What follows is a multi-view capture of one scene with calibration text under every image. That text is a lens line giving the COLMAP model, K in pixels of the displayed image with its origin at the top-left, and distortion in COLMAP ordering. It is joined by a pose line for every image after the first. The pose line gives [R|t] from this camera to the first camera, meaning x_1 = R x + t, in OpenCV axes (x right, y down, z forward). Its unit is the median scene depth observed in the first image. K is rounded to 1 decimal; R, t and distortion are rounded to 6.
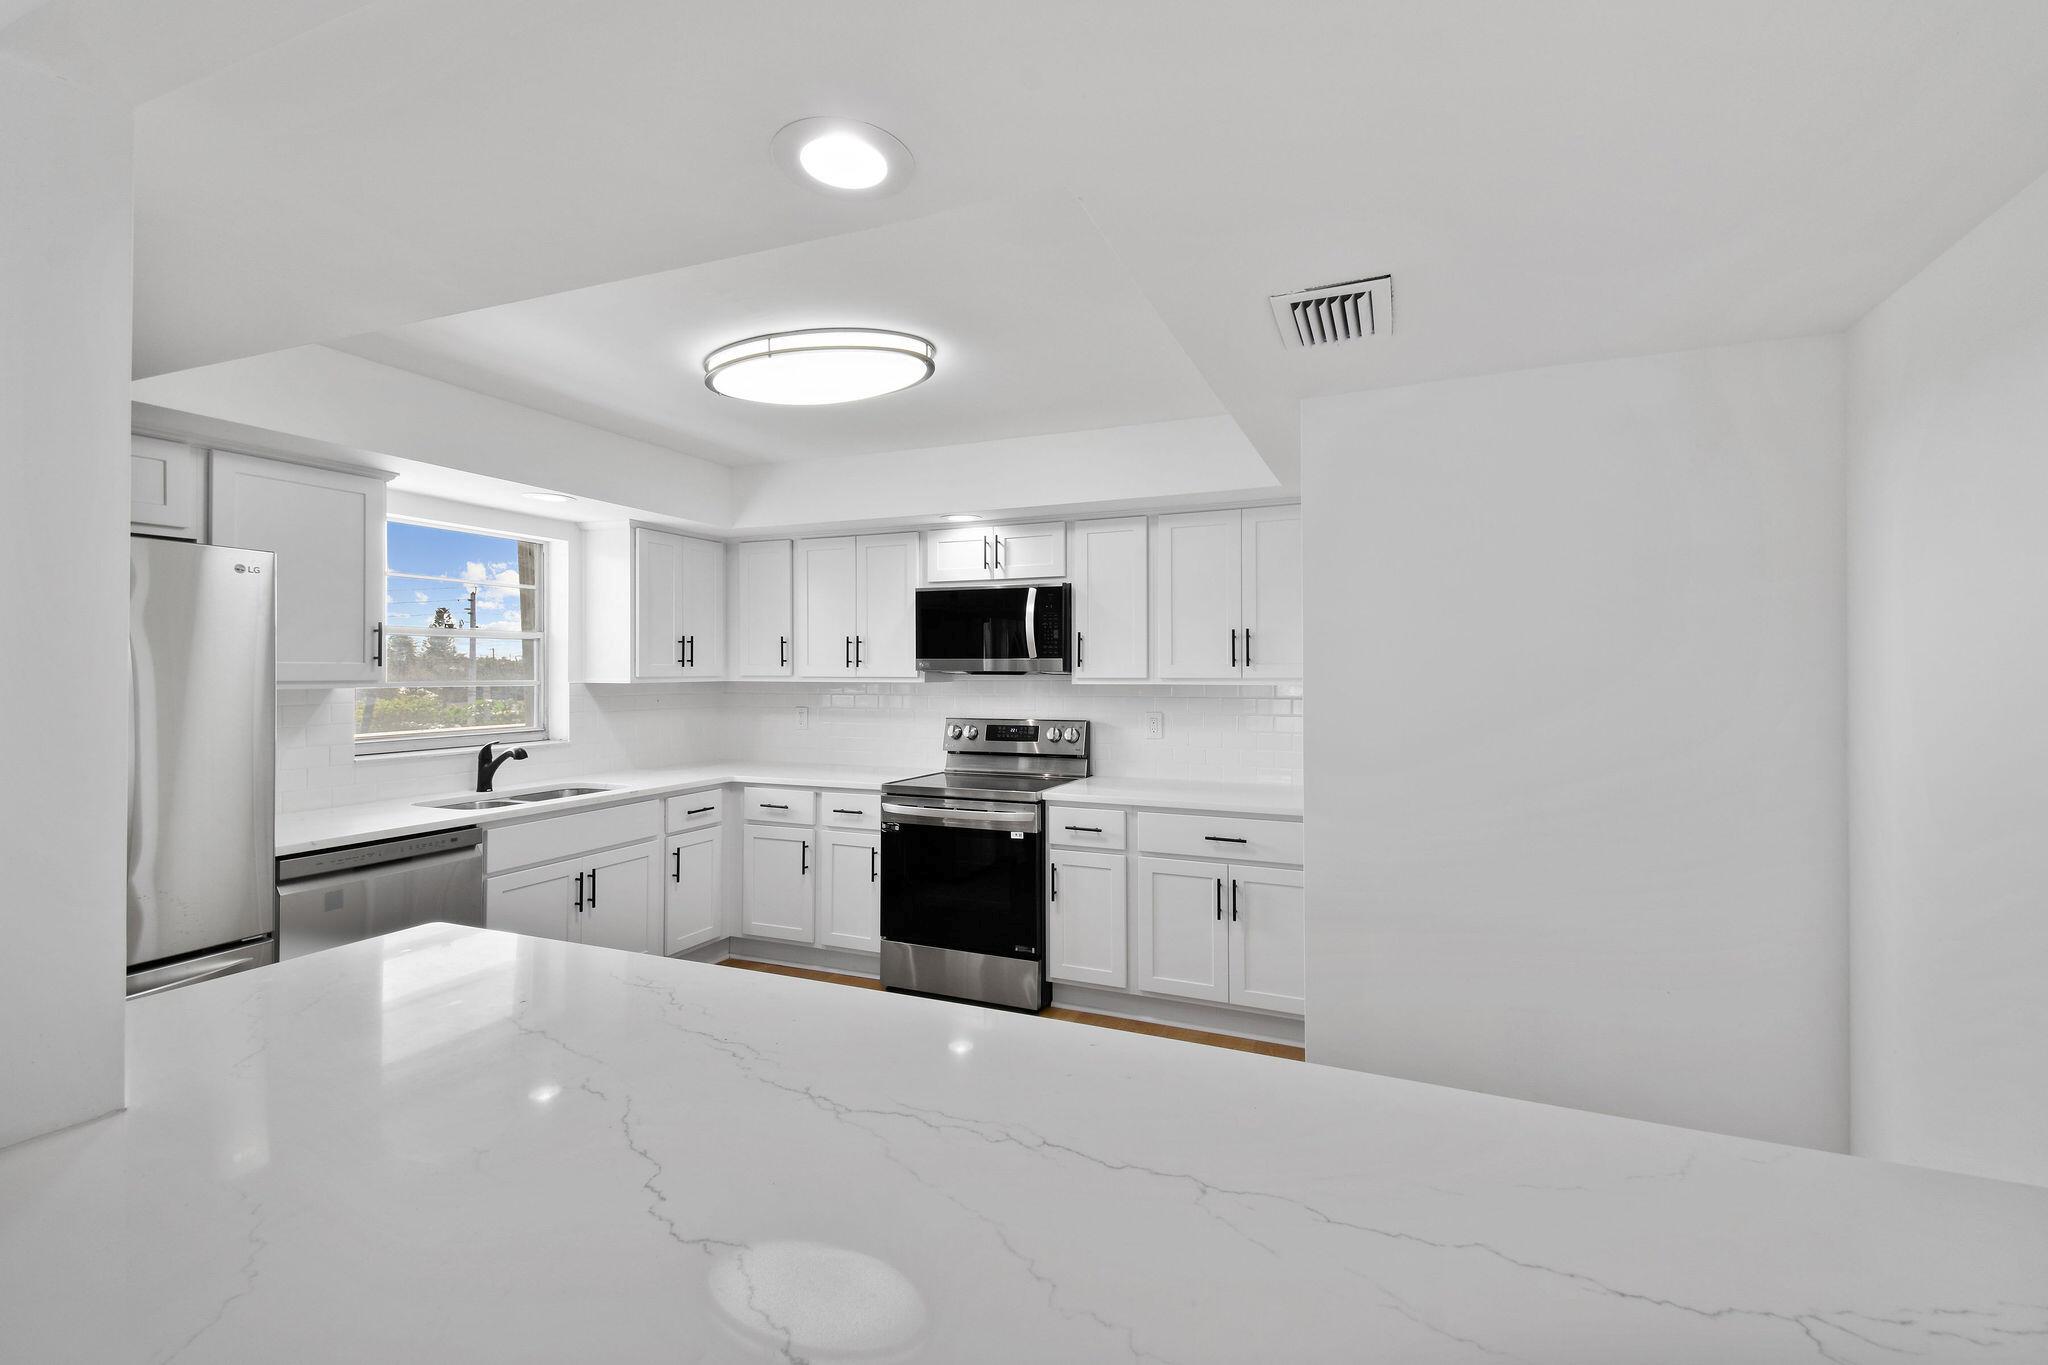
lens RADIAL K [[942.0, 0, 1021.8], [0, 942.0, 672.8], [0, 0, 1]] dist [0.035934, -0.001041]
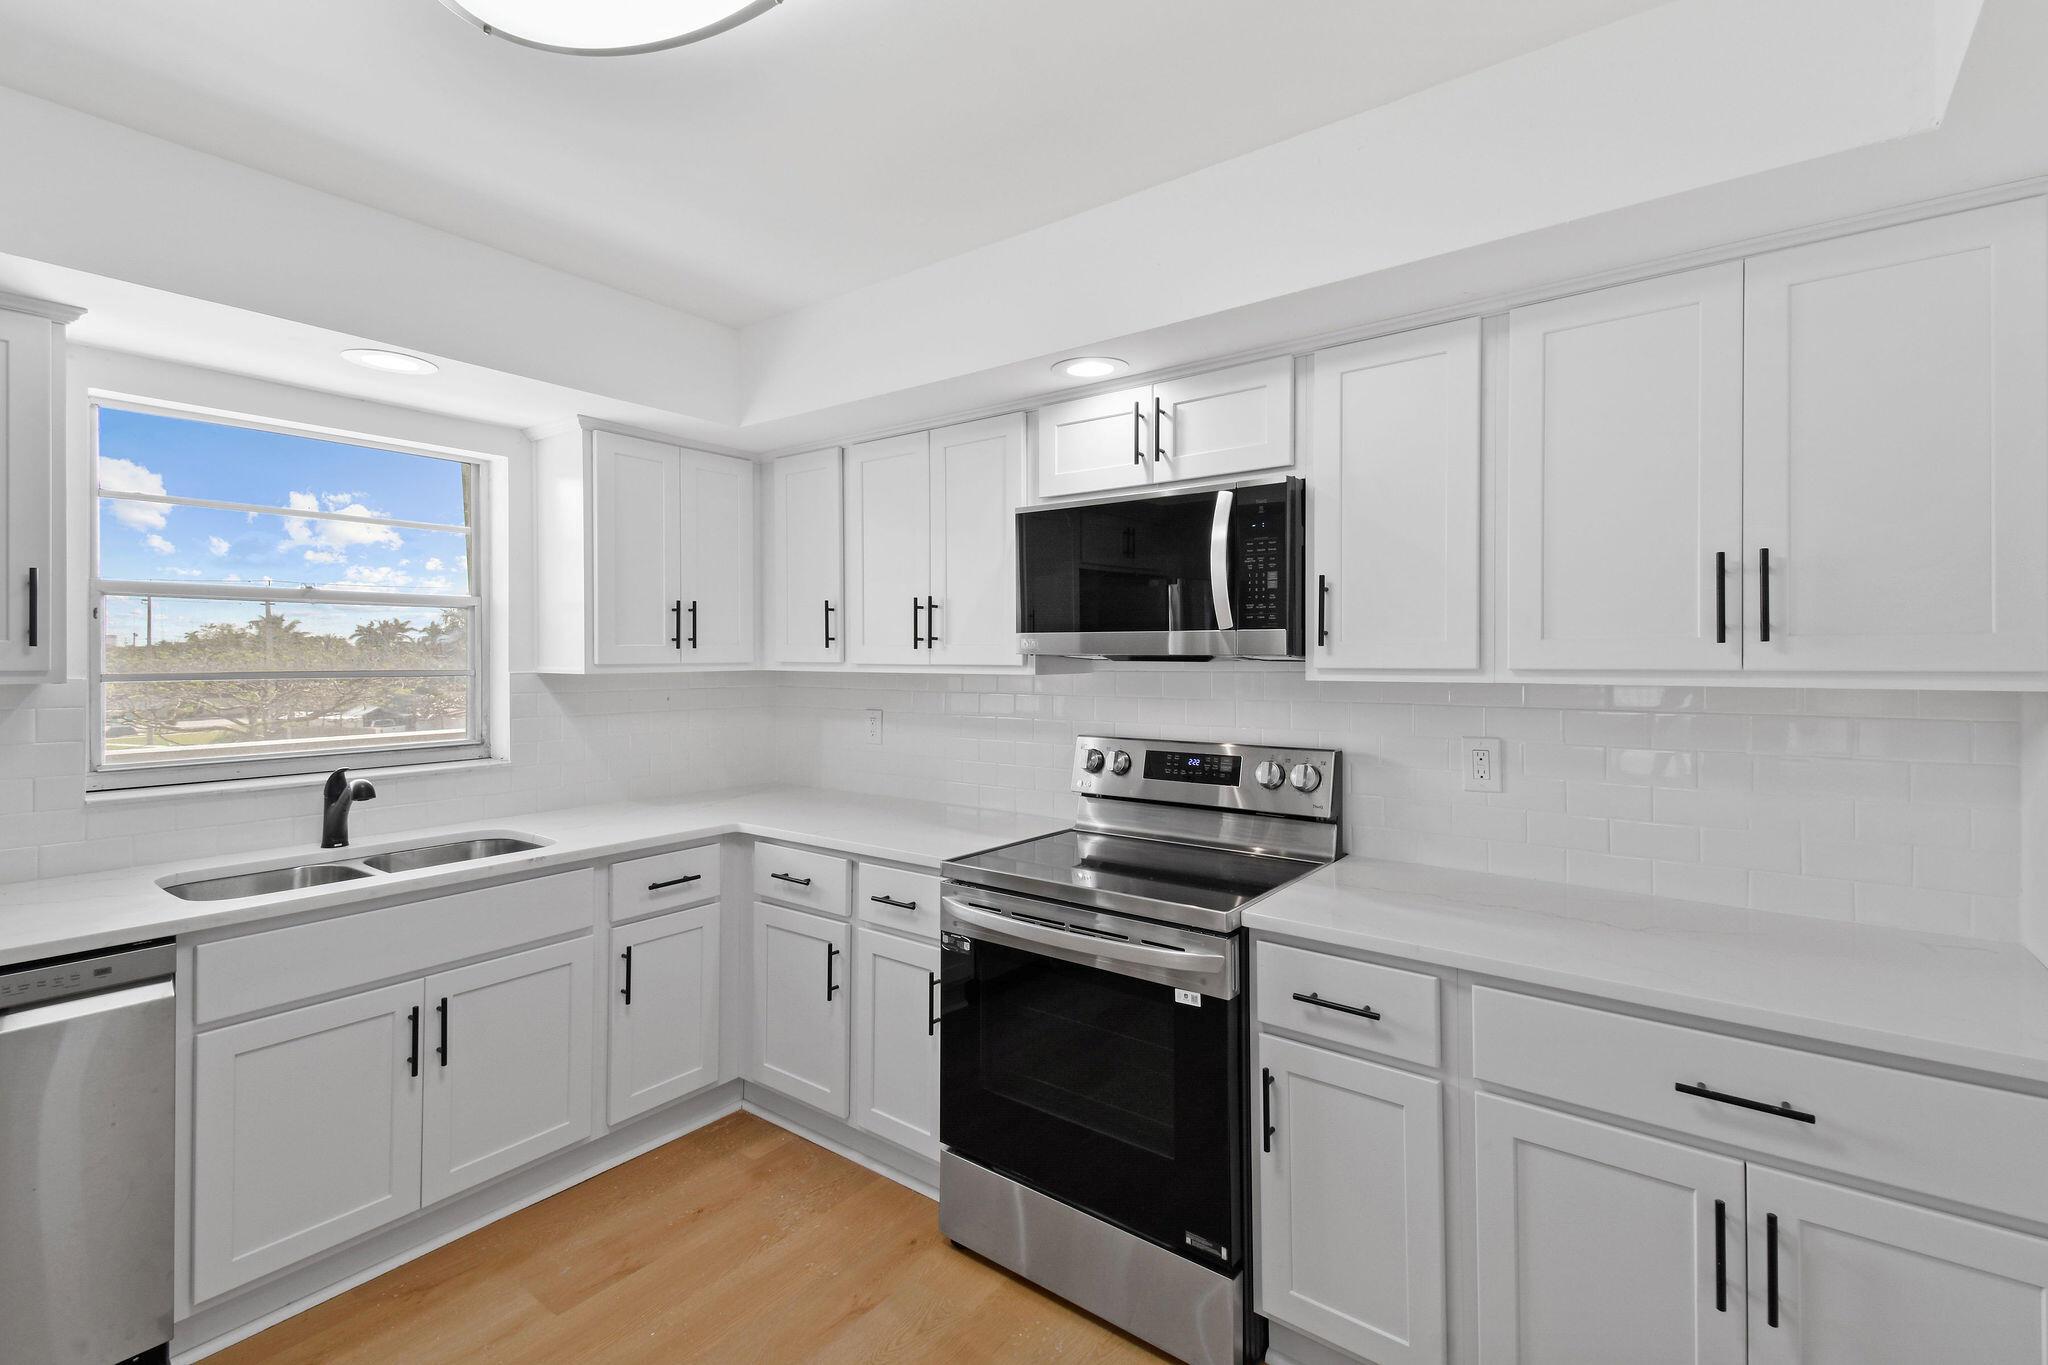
lens RADIAL K [[942.0, 0, 1016.1], [0, 942.0, 657.0], [0, 0, 1]] dist [0.035934, -0.001041]
pose [[0.971503, -0.000076, -0.237027, 0.022183], [0.000099, 1.000000, 0.000085, -0.000441], [0.237027, -0.000106, 0.971503, 0.470641]]
